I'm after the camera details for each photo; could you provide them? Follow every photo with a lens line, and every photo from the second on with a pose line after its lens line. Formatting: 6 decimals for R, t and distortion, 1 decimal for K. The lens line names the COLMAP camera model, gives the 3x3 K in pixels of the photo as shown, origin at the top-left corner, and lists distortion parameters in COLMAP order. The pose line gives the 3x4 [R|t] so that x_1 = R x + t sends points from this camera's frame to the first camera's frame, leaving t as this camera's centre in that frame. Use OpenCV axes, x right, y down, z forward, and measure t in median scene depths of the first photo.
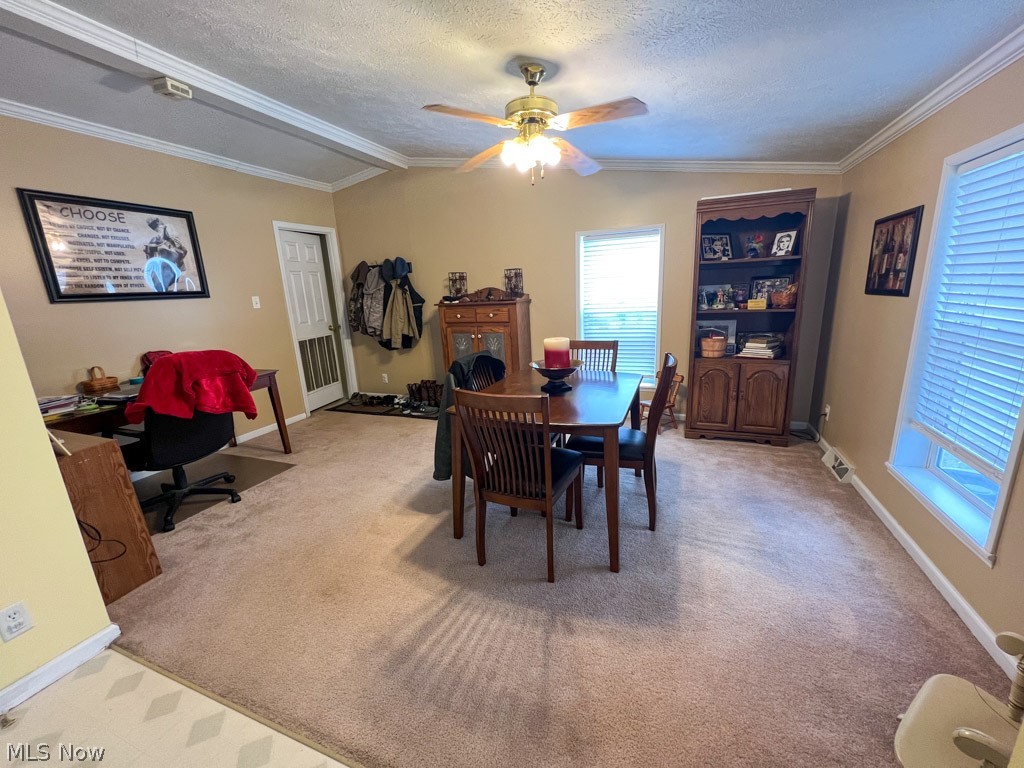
lens RADIAL K [[410.8, 0, 512.8], [0, 410.8, 385.1], [0, 0, 1]] dist [-0.003095, -0.000107]
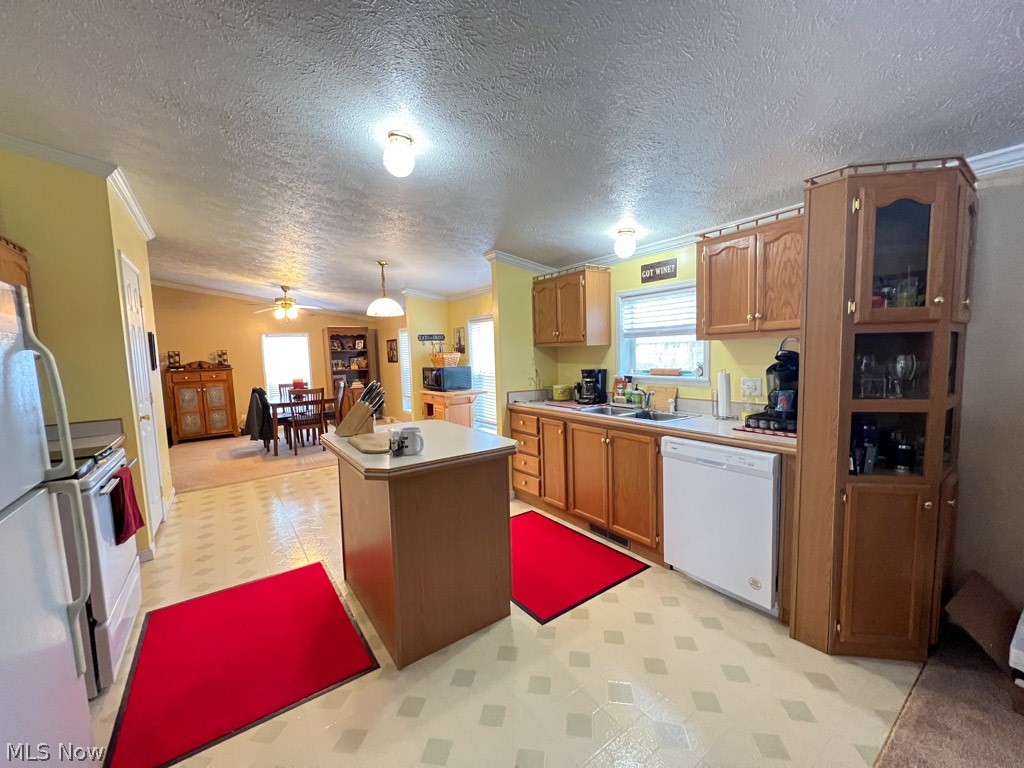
lens RADIAL K [[410.8, 0, 513.6], [0, 410.8, 387.0], [0, 0, 1]] dist [-0.003095, -0.000107]
pose [[0.537520, -0.045329, 0.842032, -1.008223], [0.202759, 0.976206, -0.076881, 0.313736], [-0.818512, 0.212054, 0.533921, -1.124384]]
